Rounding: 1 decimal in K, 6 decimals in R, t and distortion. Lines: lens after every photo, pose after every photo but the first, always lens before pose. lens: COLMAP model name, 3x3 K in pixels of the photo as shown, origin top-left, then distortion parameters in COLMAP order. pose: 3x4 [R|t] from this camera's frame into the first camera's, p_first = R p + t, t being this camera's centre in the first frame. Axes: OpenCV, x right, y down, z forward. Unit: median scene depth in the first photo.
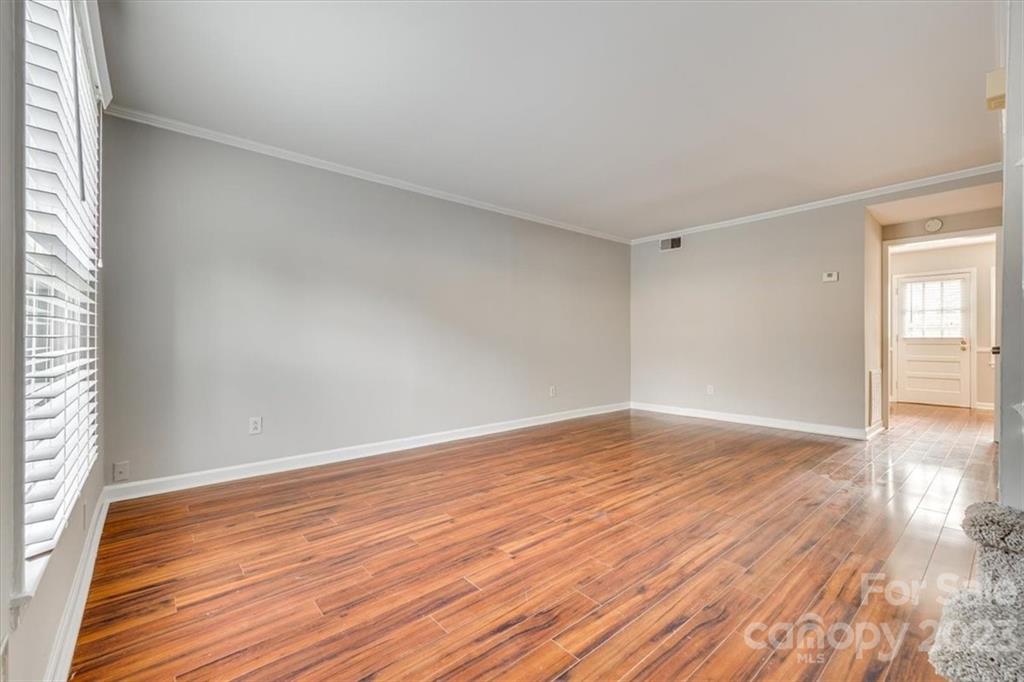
lens RADIAL K [[425.5, 0, 514.6], [0, 425.5, 338.4], [0, 0, 1]] dist [0.002172, 0.000021]
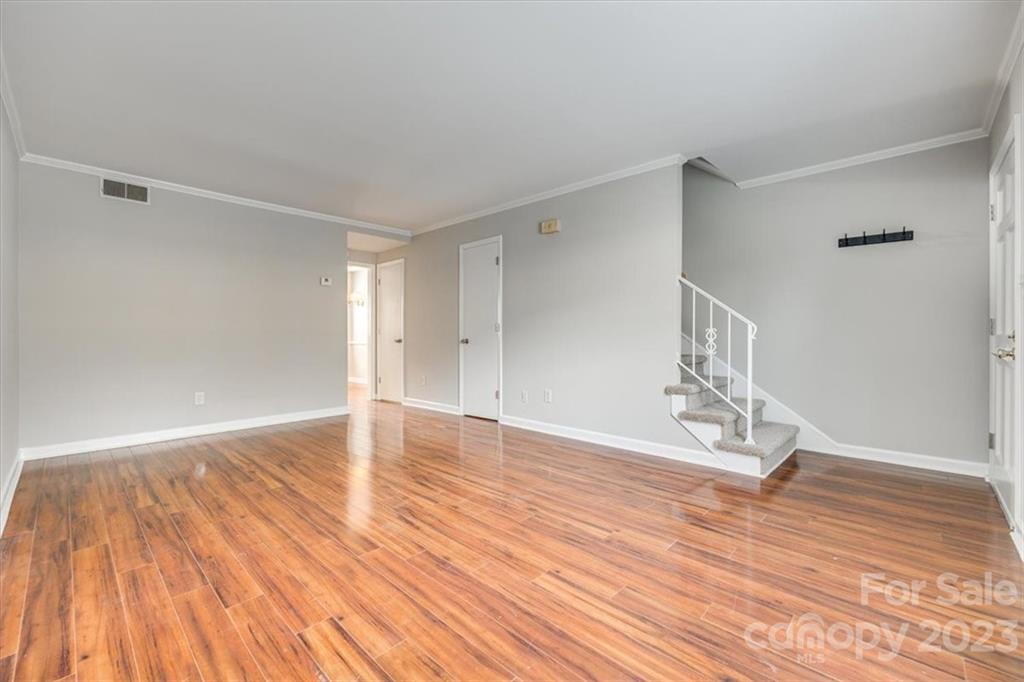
lens RADIAL K [[425.5, 0, 514.6], [0, 425.5, 338.4], [0, 0, 1]] dist [0.002172, 0.000021]
pose [[-0.109207, -0.004304, 0.994010, -0.770299], [-0.003749, 0.999985, 0.003918, 0.007424], [-0.994012, -0.003299, -0.109222, 0.996222]]
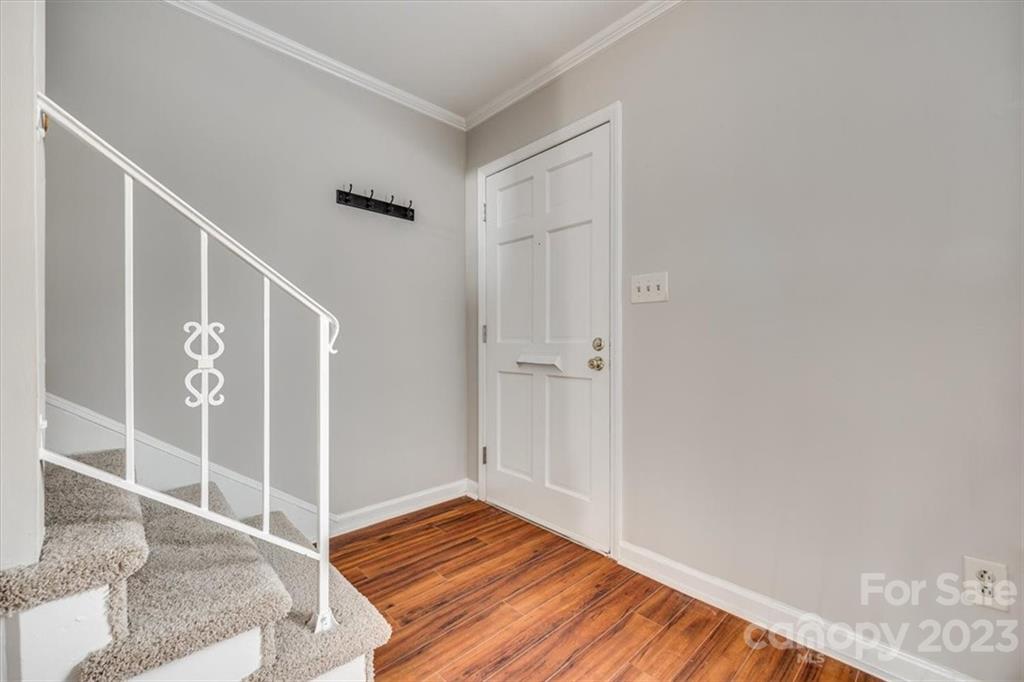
lens RADIAL K [[414.5, 0, 512.0], [0, 414.5, 341.0], [0, 0, 1]] dist [0.000915, 0.000071]
pose [[-0.999078, -0.000406, -0.042925, 0.121471], [-0.000356, 0.999999, -0.001174, -0.001615], [0.042925, -0.001158, -0.999078, 0.680777]]
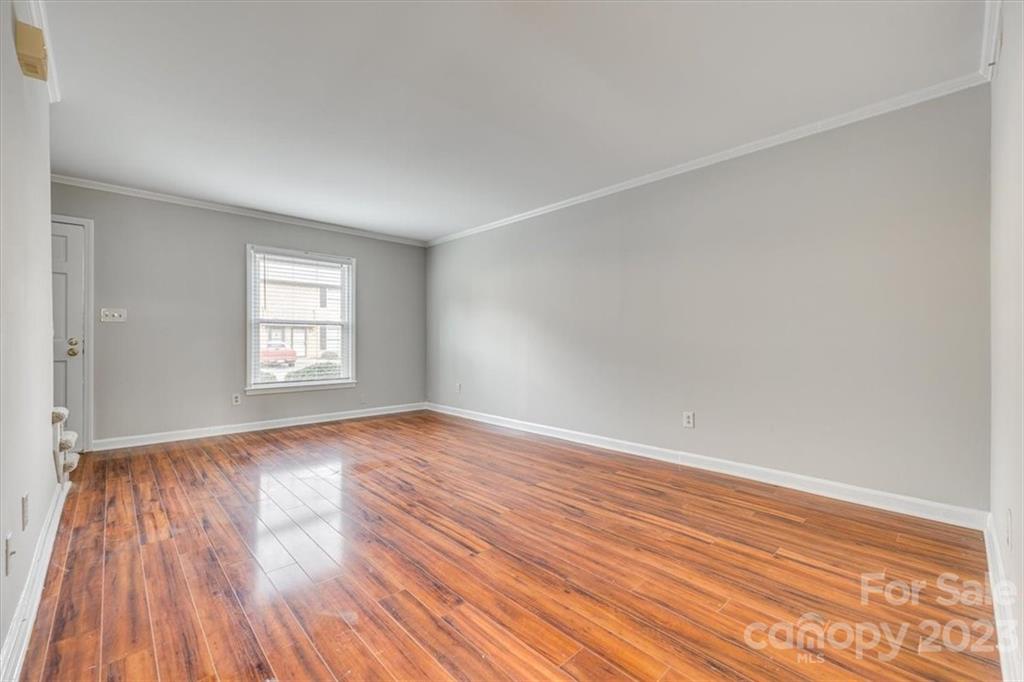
lens RADIAL K [[425.5, 0, 514.6], [0, 425.5, 338.4], [0, 0, 1]] dist [0.002172, 0.000021]
pose [[0.052159, -0.003808, -0.998632, 1.407216], [0.002374, 0.999990, -0.003690, 0.001247], [0.998636, -0.002179, 0.052168, 1.329920]]
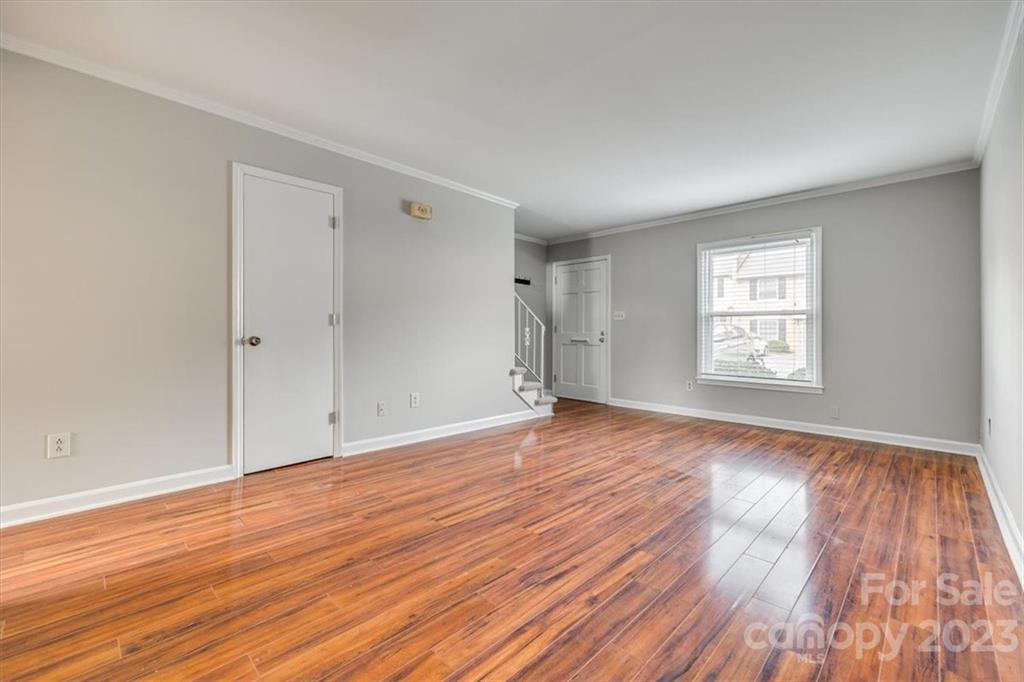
lens RADIAL K [[425.5, 0, 514.6], [0, 425.5, 338.4], [0, 0, 1]] dist [0.002172, 0.000021]
pose [[-0.996032, -0.002965, -0.088947, 0.592964], [-0.003934, 0.999935, 0.010731, 0.006885], [0.088909, 0.011039, -0.995979, 2.132517]]
